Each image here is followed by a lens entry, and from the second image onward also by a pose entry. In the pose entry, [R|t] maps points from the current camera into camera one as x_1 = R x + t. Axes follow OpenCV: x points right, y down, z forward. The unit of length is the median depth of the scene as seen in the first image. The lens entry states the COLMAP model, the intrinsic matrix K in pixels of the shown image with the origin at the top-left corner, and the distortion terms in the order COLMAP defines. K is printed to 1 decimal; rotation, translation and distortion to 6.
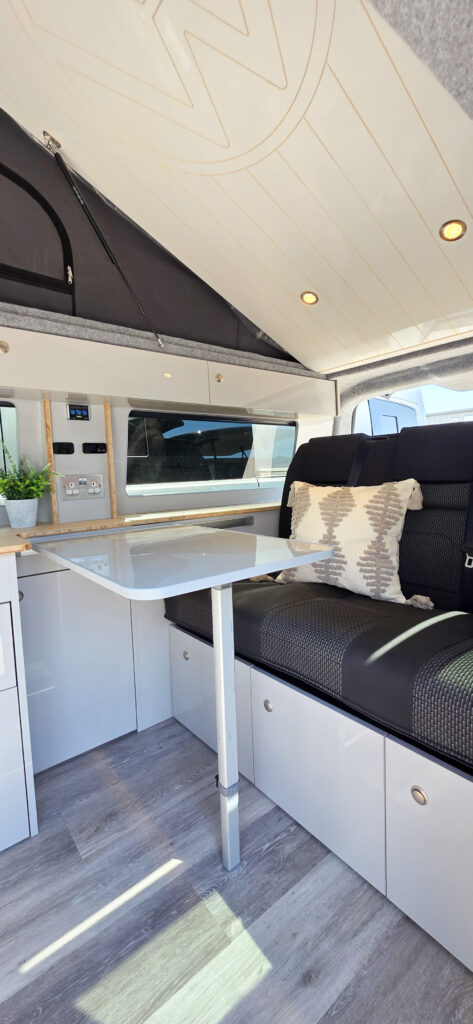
lens RADIAL K [[414.2, 0, 236.5], [0, 414.2, 512.0], [0, 0, 1]] dist [0.000009, -0.000028]
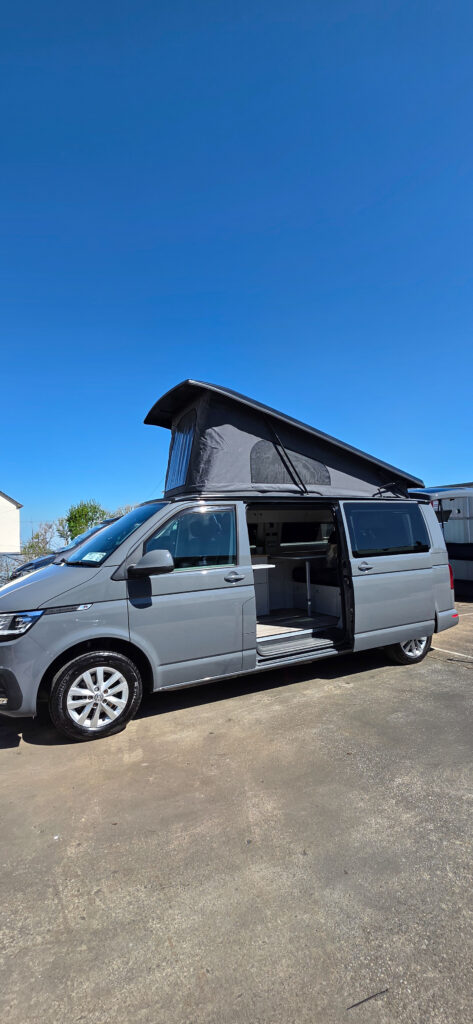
lens RADIAL K [[414.2, 0, 236.5], [0, 414.2, 512.0], [0, 0, 1]] dist [0.000009, -0.000028]
pose [[0.981104, -0.007447, -0.193337, 0.076959], [-0.020653, 0.989519, -0.142921, 0.231162], [0.192375, 0.144213, 0.970667, -3.254007]]
